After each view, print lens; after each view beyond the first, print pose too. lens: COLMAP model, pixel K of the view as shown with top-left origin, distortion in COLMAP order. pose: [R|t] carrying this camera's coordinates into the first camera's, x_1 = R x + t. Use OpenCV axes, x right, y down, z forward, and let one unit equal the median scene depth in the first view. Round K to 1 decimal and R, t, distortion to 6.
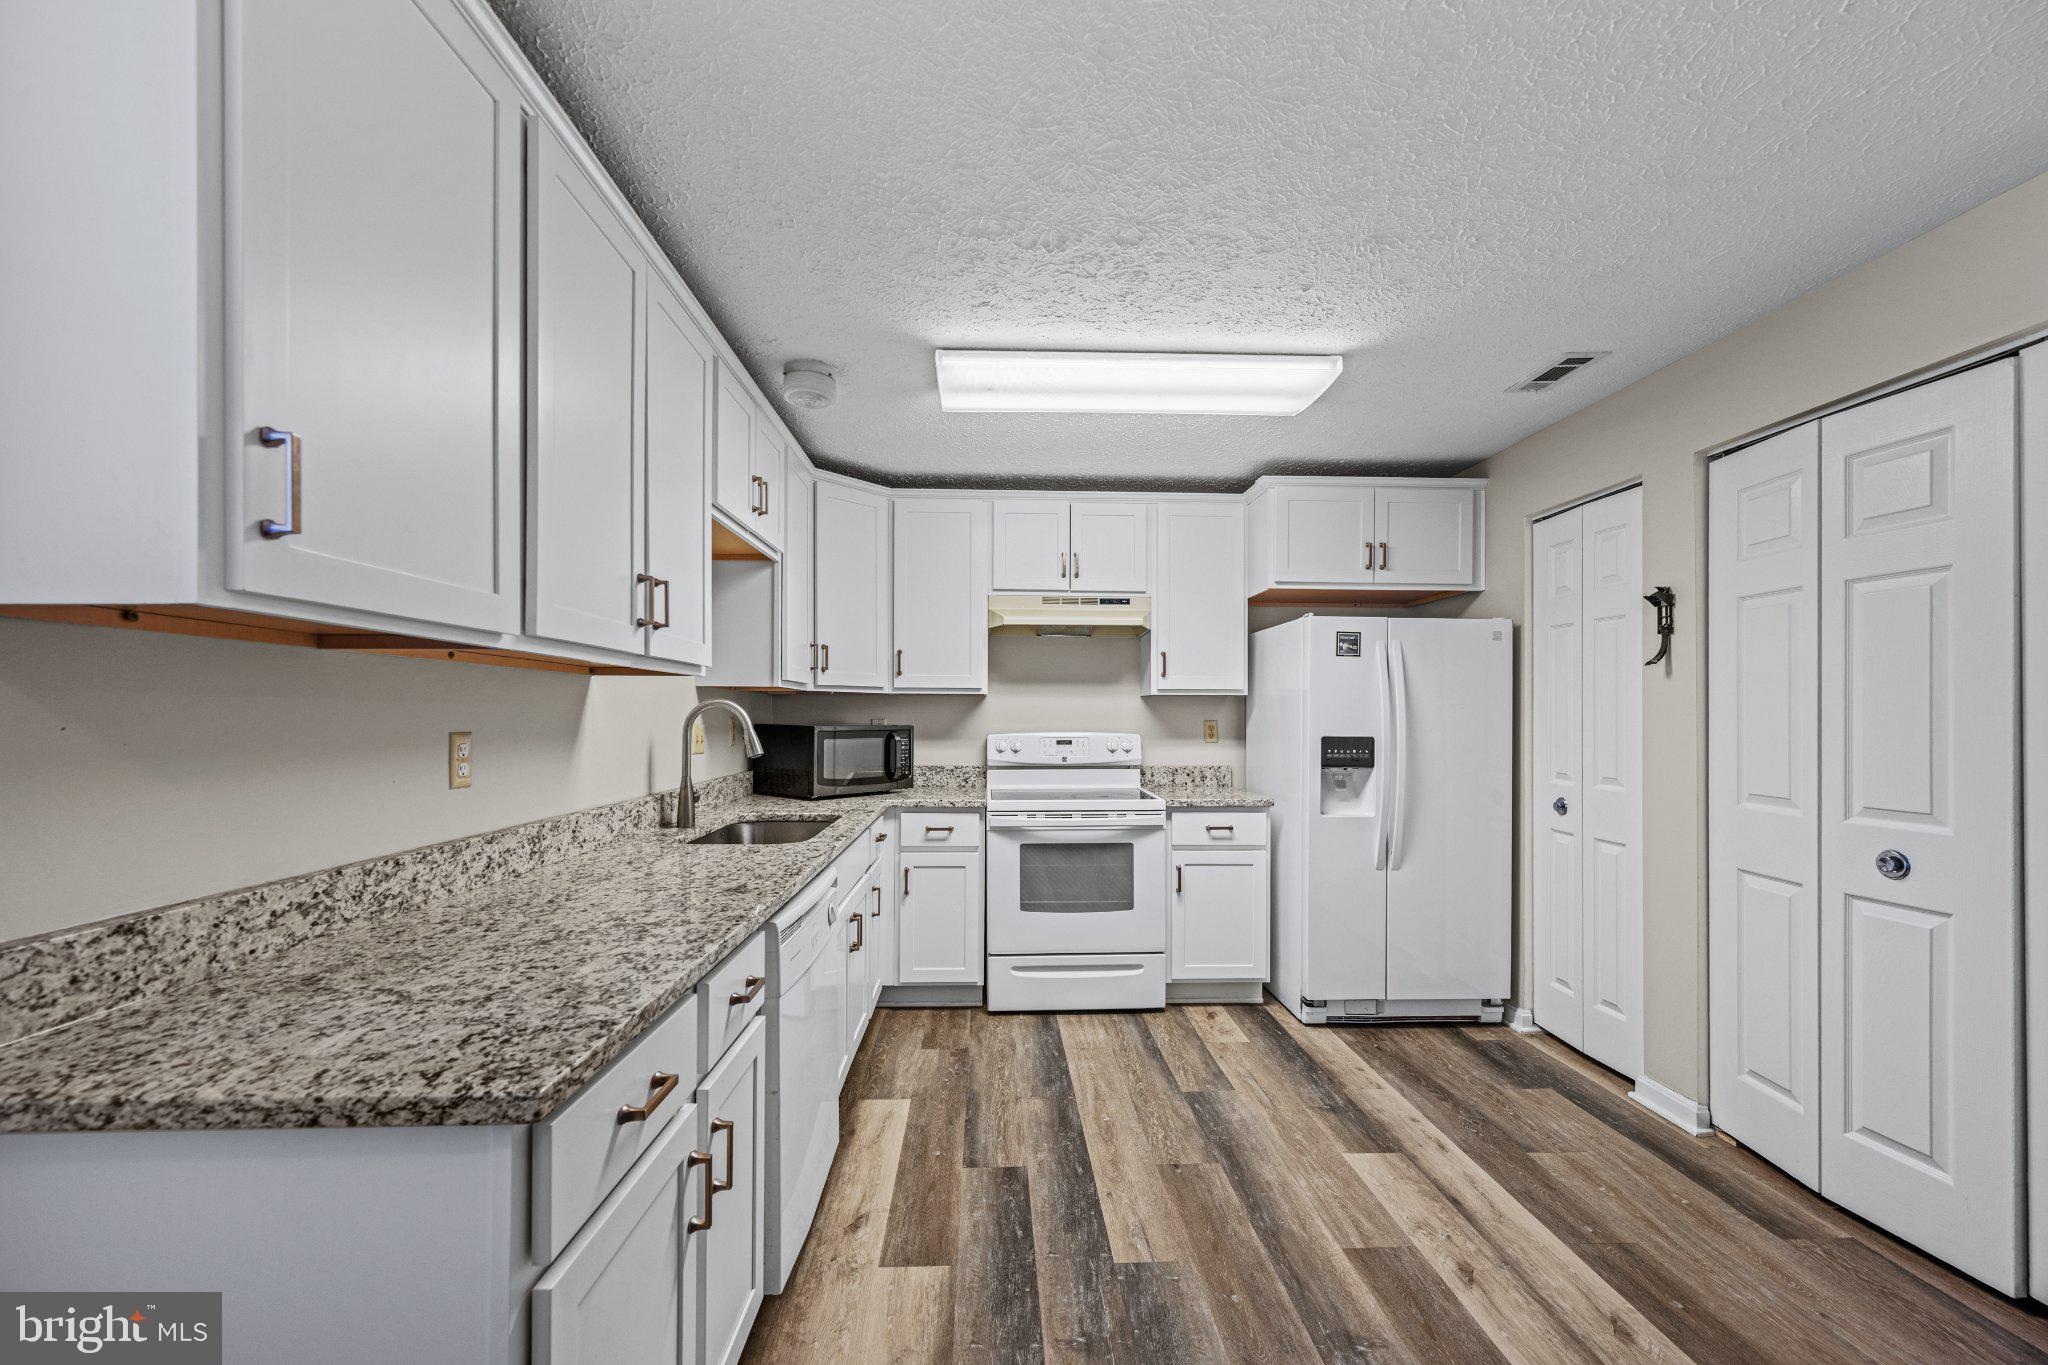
lens RADIAL K [[818.0, 0, 1017.9], [0, 818.0, 714.0], [0, 0, 1]] dist [0.000497, 0.000159]
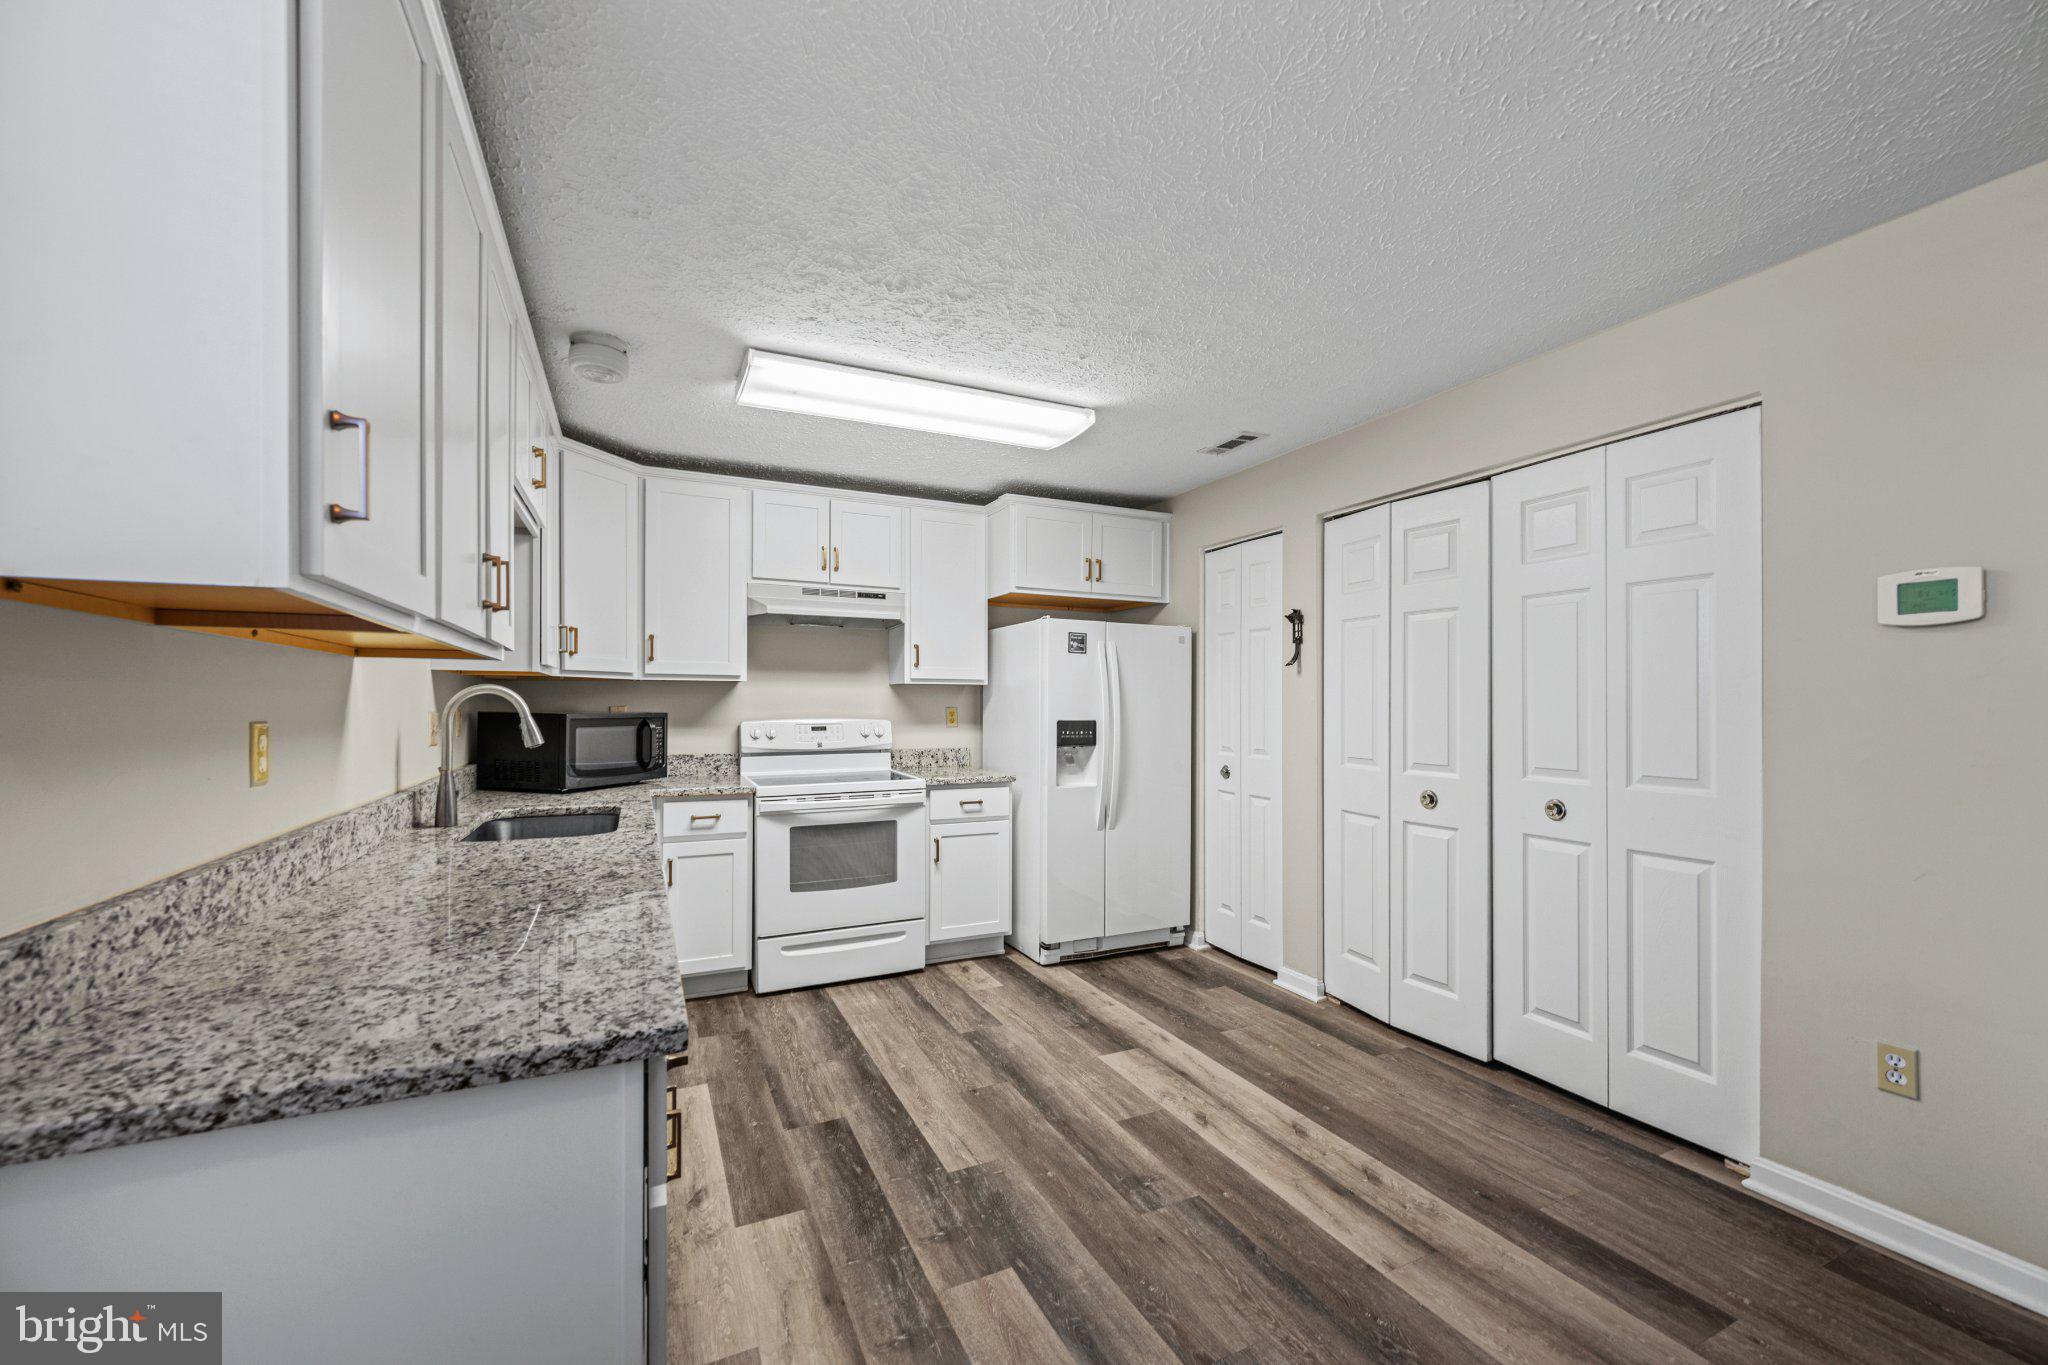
lens RADIAL K [[812.4, 0, 1021.8], [0, 812.4, 703.0], [0, 0, 1]] dist [0.000370, 0.000190]
pose [[0.918710, -0.000243, 0.394933, -0.176085], [-0.000632, 0.999998, 0.002084, -0.000111], [-0.394933, -0.002164, 0.918708, -0.074529]]
